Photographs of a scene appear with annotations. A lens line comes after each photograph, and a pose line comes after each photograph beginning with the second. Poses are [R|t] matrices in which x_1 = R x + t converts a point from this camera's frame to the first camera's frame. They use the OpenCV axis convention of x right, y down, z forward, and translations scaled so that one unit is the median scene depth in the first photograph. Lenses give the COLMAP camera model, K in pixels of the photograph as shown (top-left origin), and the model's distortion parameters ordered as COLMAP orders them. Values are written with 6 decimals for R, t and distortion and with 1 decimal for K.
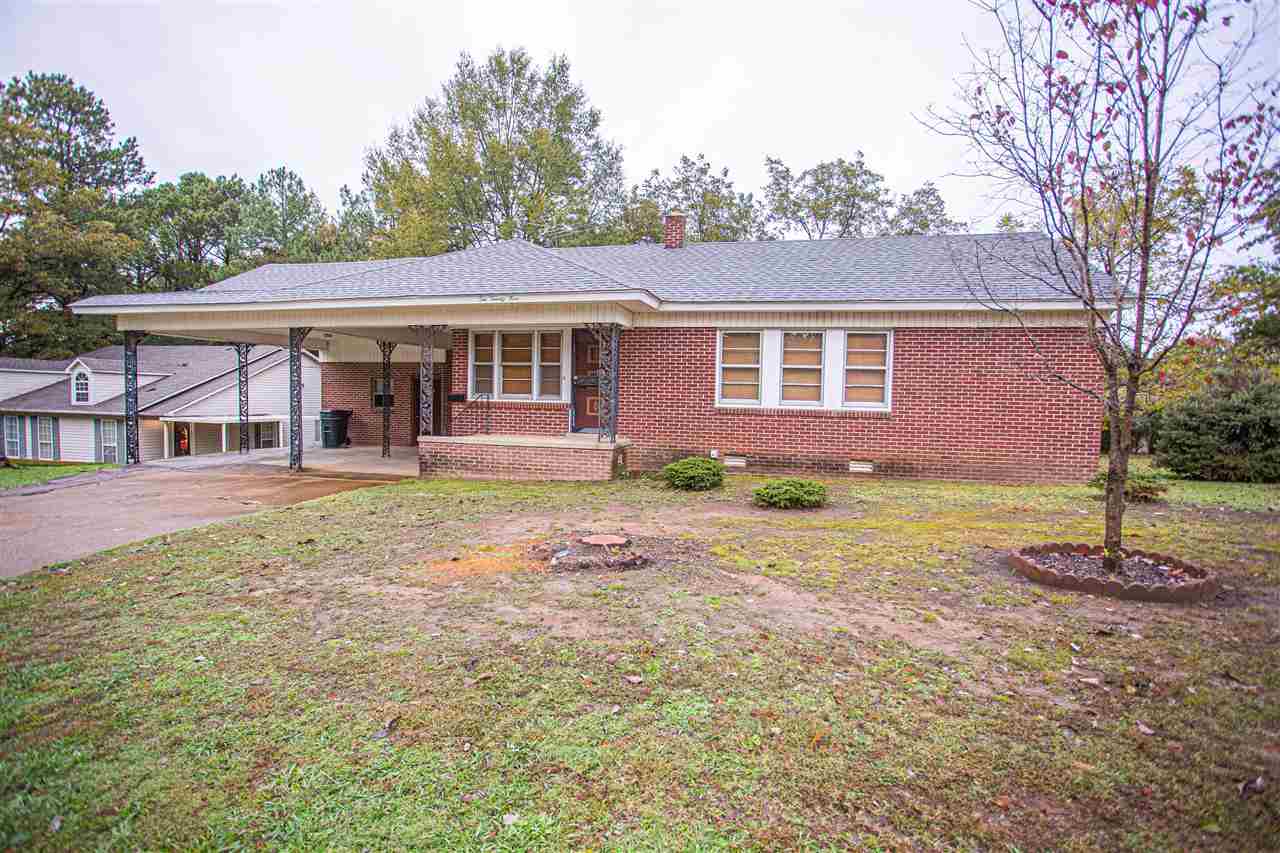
lens RADIAL K [[613.8, 0, 640.0], [0, 613.8, 426.5], [0, 0, 1]] dist [-0.036331, 0.000831]
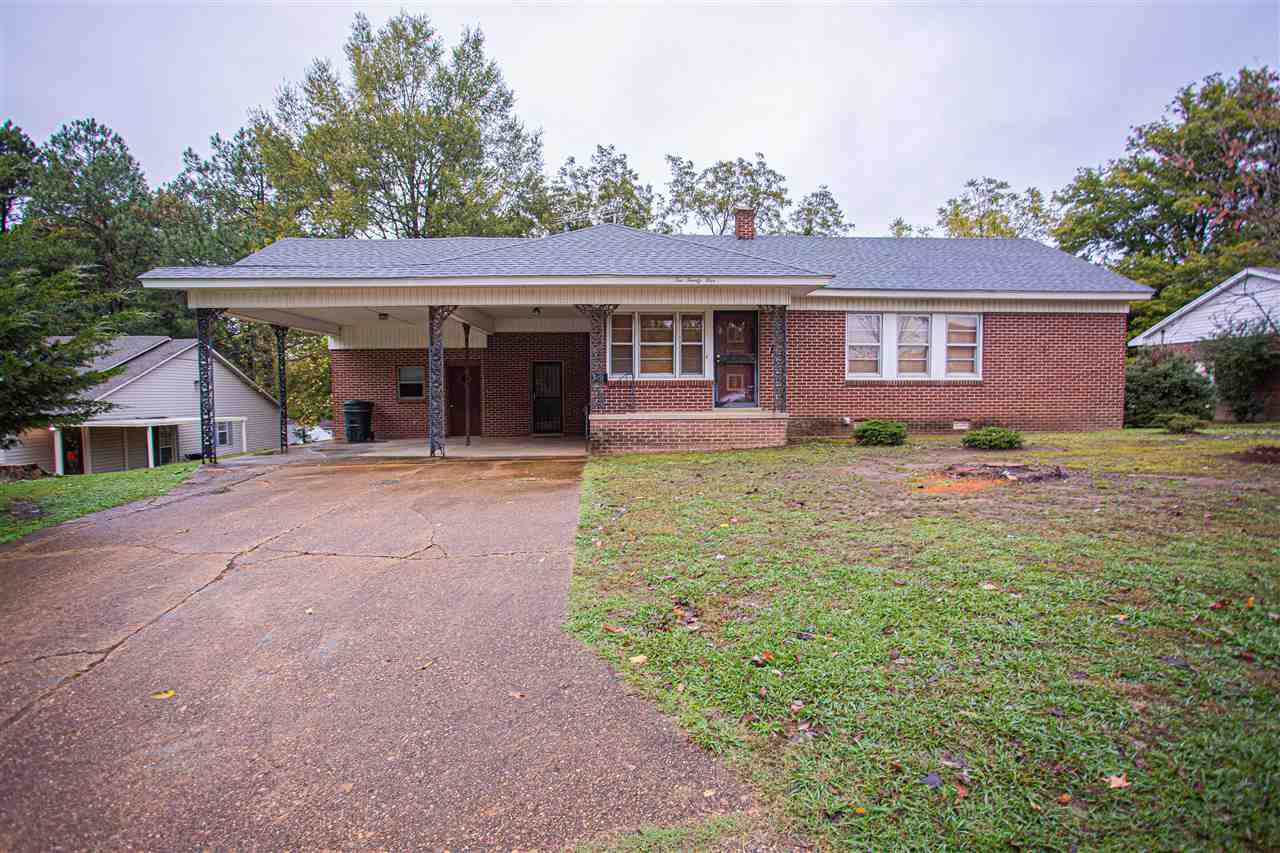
lens RADIAL K [[637.8, 0, 643.7], [0, 637.8, 429.9], [0, 0, 1]] dist [-0.071885, 0.037198]
pose [[0.960041, -0.042790, 0.276569, -0.523331], [0.039861, 0.999074, 0.016207, 0.025257], [-0.277007, -0.004535, 0.960857, -0.033530]]
